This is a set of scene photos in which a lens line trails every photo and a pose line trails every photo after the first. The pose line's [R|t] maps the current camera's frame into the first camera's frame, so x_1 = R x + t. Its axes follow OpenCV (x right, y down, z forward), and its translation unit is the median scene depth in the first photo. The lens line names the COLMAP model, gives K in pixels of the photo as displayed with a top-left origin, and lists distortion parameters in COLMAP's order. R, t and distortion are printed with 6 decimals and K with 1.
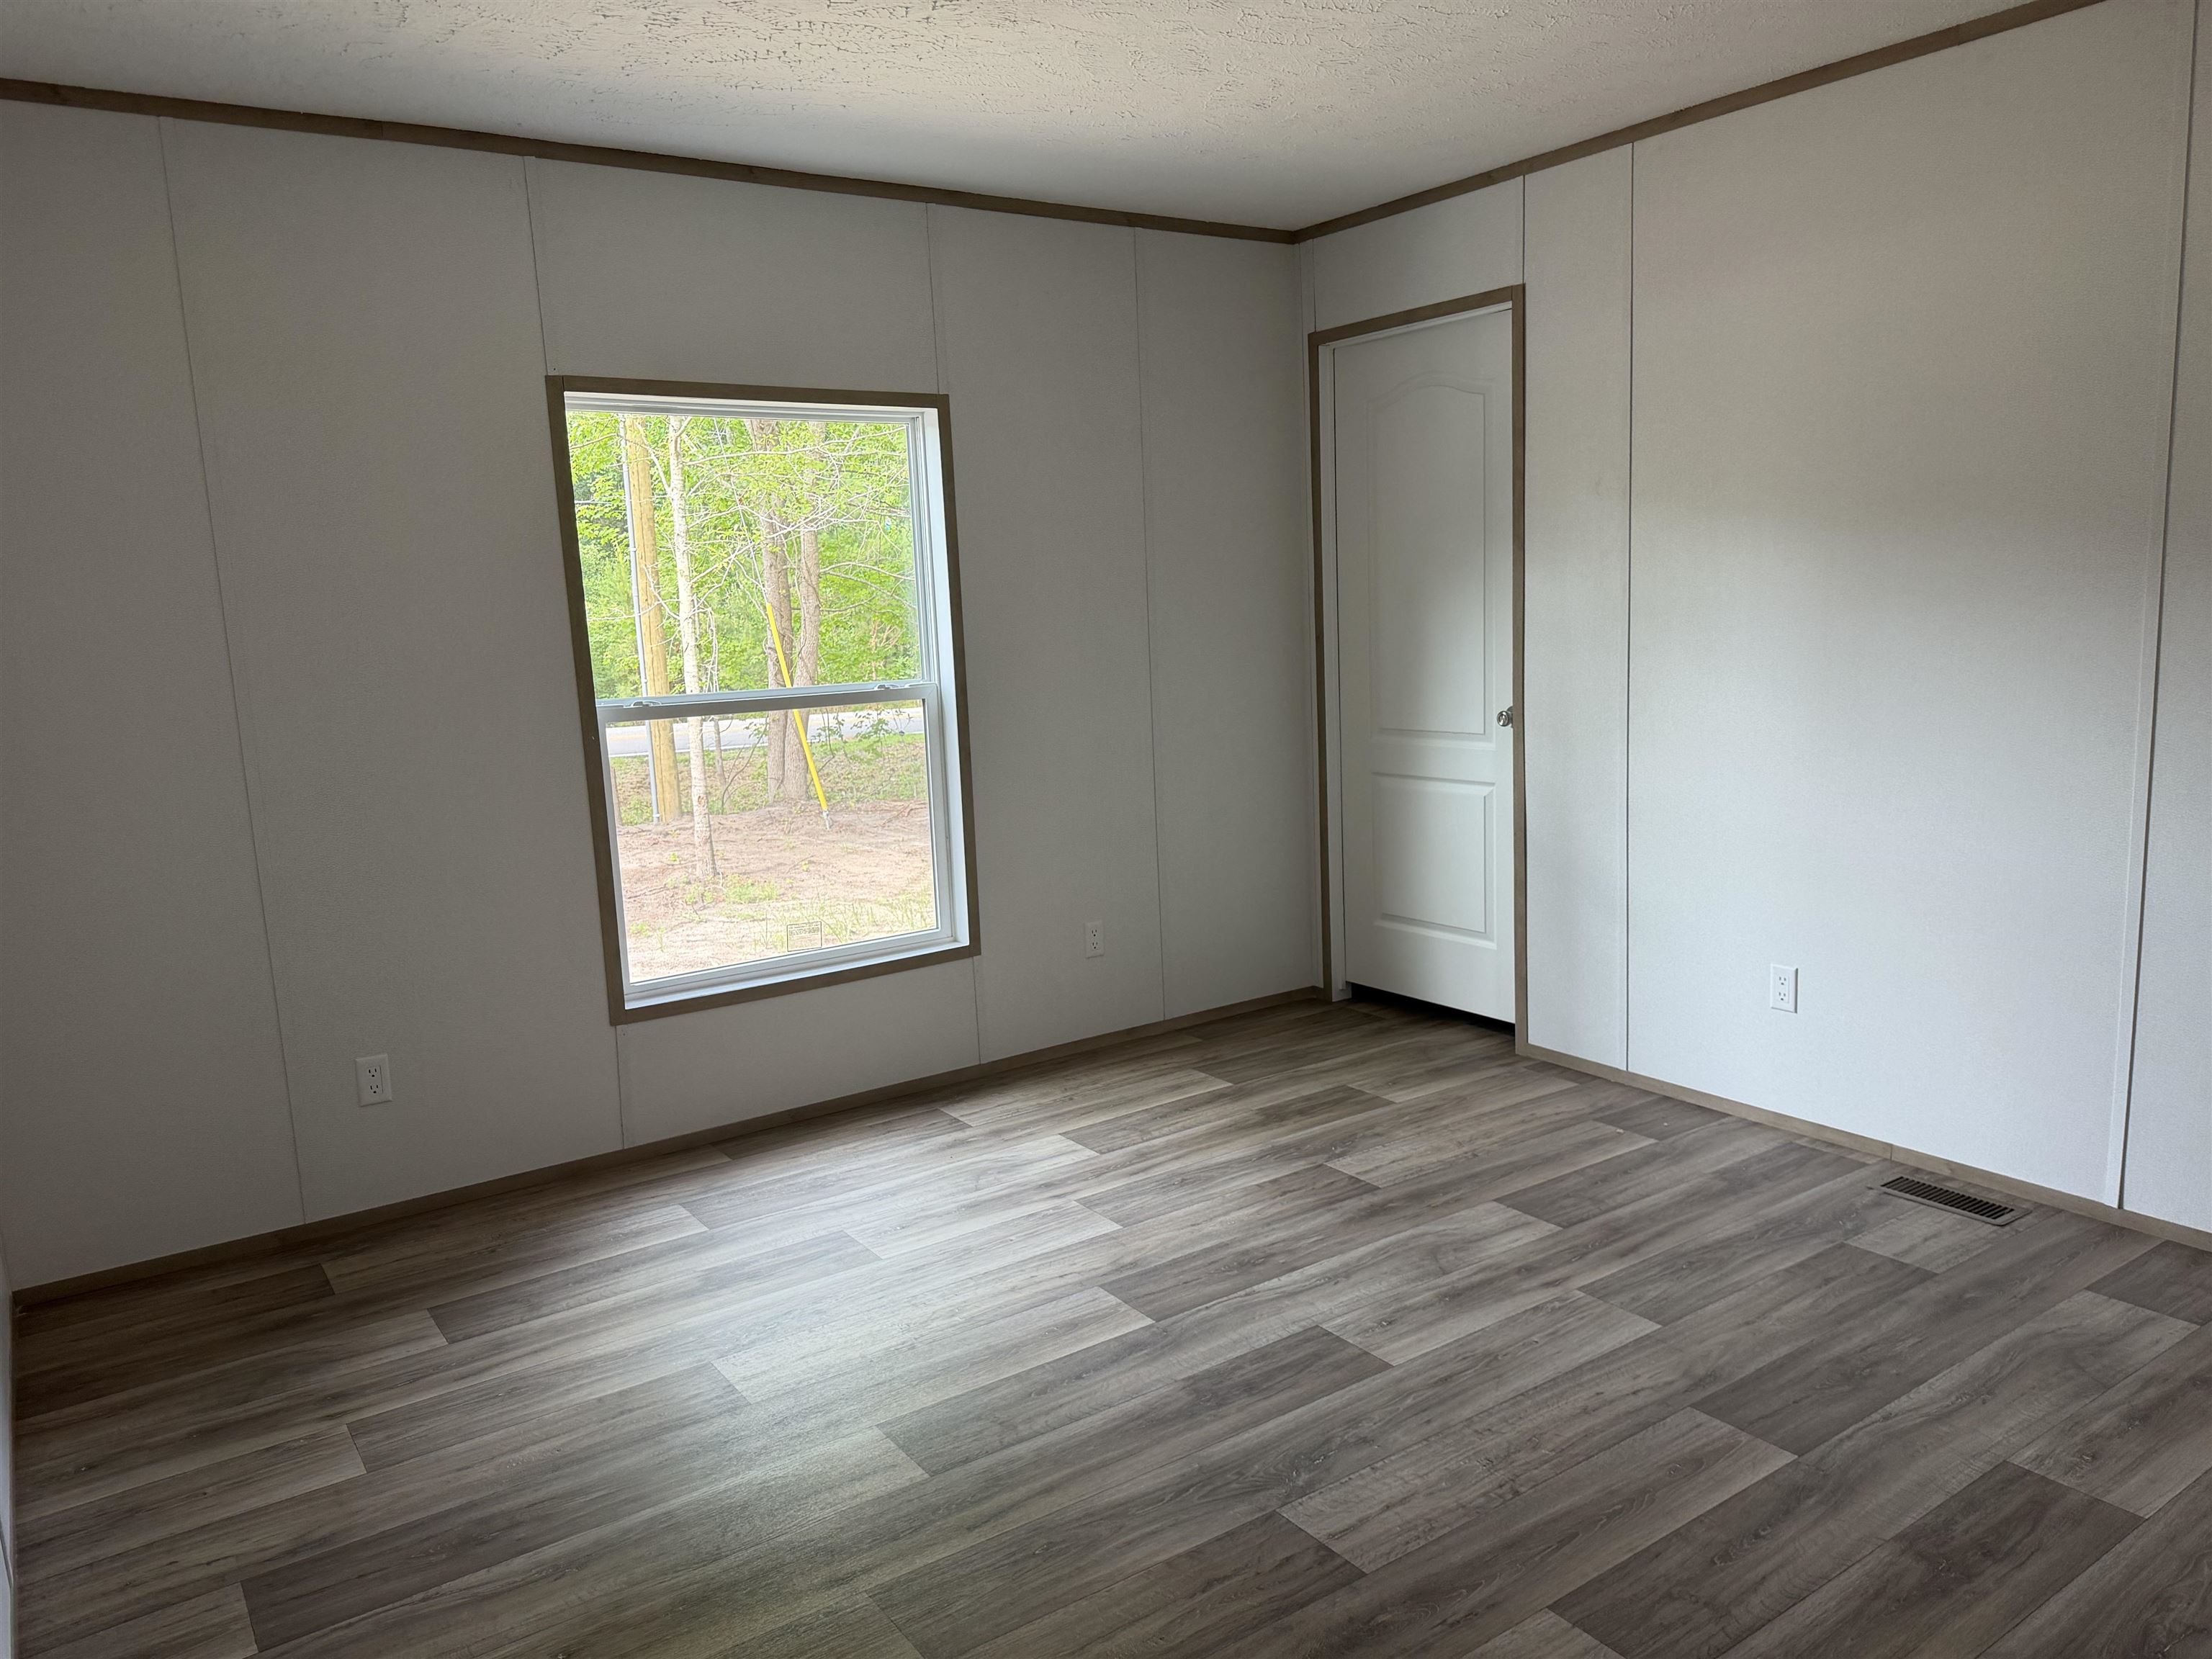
lens RADIAL K [[1625.1, 0, 1103.7], [0, 1625.1, 843.3], [0, 0, 1]] dist [0.058682, -0.101309]
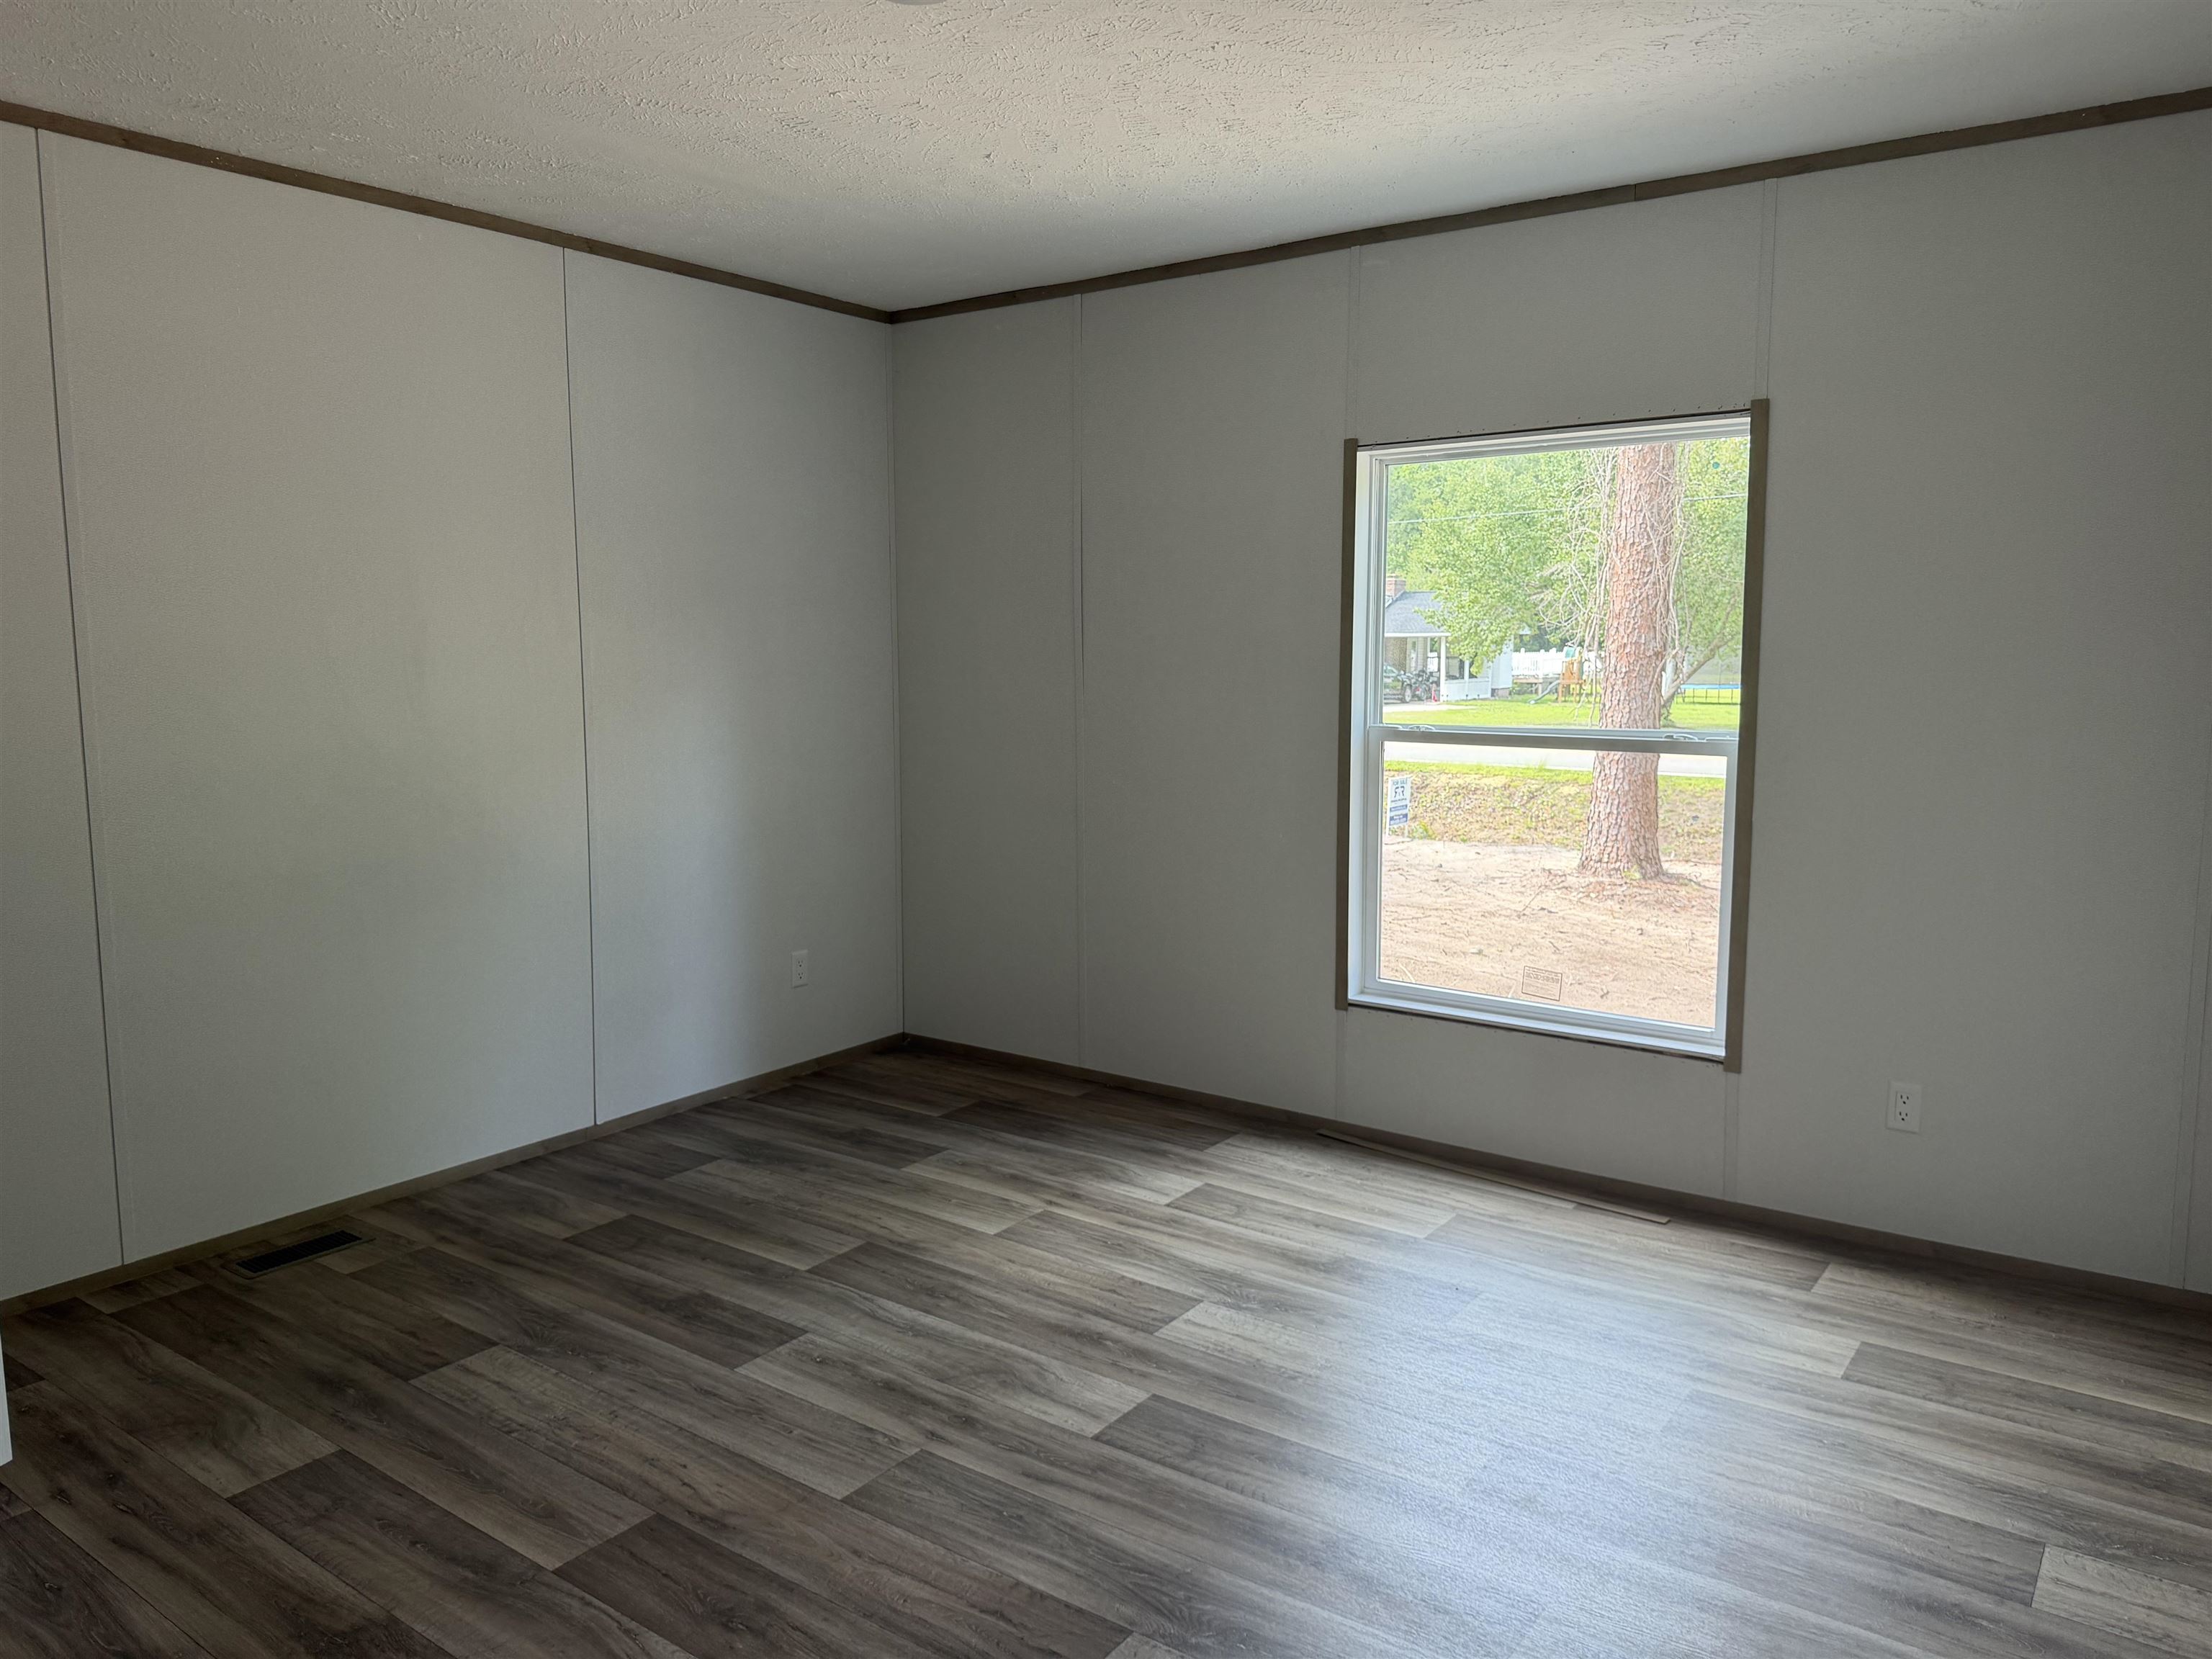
lens RADIAL K [[1571.2, 0, 1048.0], [0, 1571.2, 813.8], [0, 0, 1]] dist [-0.008807, -0.025587]
pose [[0.305886, 0.152880, -0.939714, 0.996336], [-0.169109, 0.980053, 0.104396, -0.156195], [0.936929, 0.126981, 0.325638, 0.701553]]
